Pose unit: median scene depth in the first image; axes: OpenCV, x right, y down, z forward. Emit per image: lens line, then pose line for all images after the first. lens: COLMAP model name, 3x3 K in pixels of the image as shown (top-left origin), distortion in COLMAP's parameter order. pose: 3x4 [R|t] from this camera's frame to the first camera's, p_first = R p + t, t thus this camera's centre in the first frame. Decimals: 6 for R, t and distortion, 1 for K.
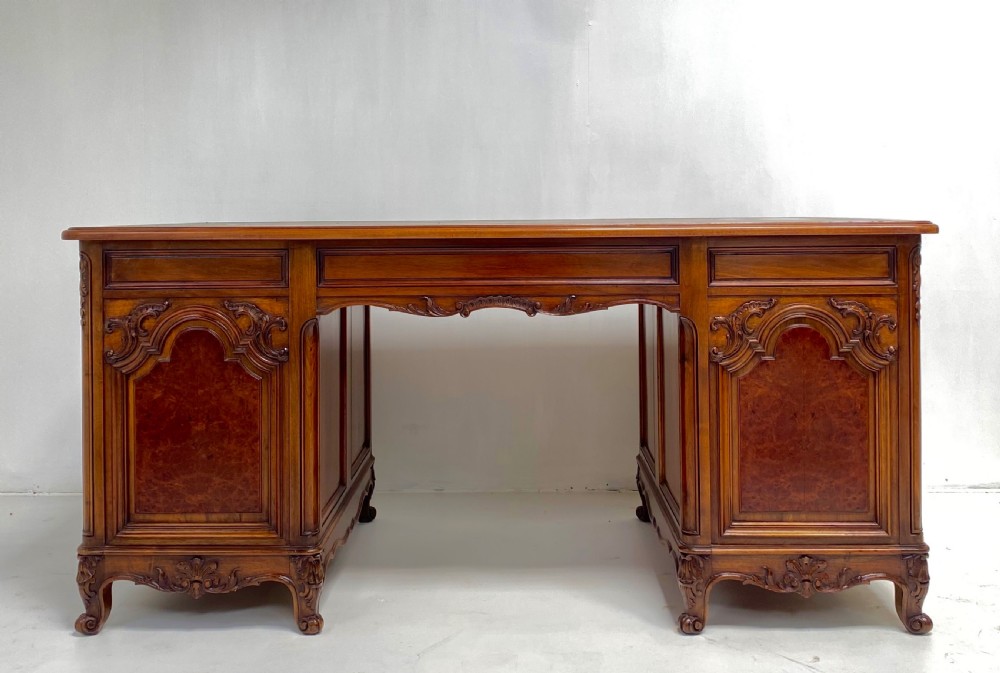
lens RADIAL K [[1101.7, 0, 502.5], [0, 1101.7, 223.1], [0, 0, 1]] dist [0.125926, -0.328159]
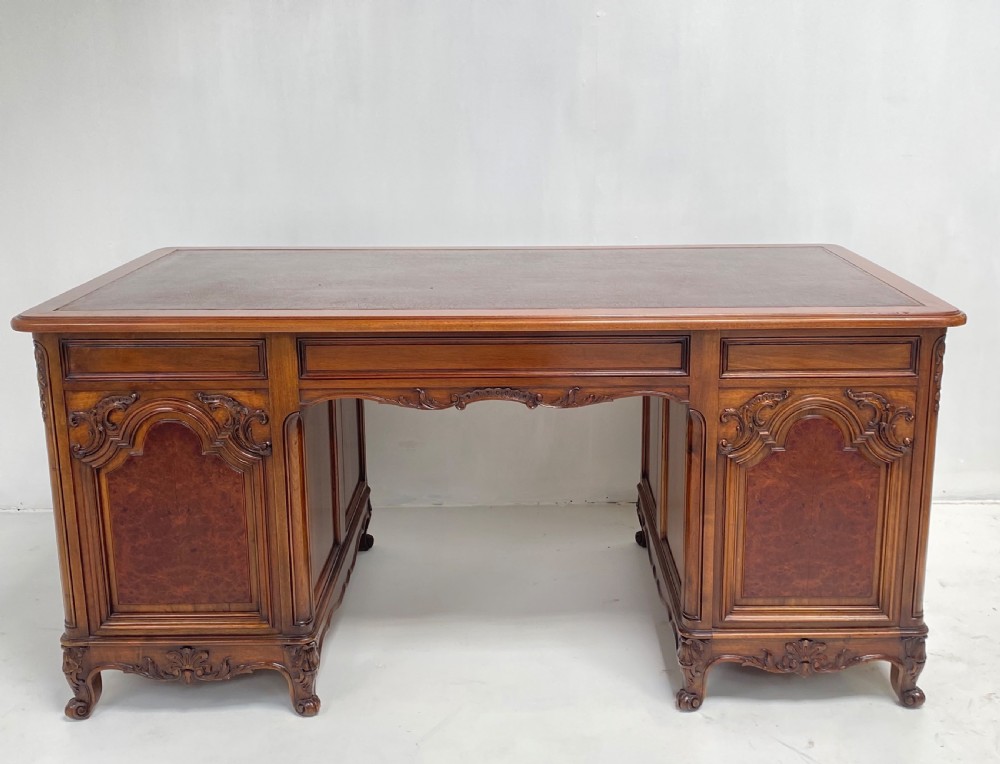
lens RADIAL K [[1101.8, 0, 551.7], [0, 1101.8, 336.0], [0, 0, 1]] dist [0.114323, -0.274008]
pose [[0.999021, -0.002368, 0.044183, 0.001827], [-0.007502, 0.975042, 0.221895, -0.183568], [-0.043606, -0.222009, 0.974069, 0.099811]]
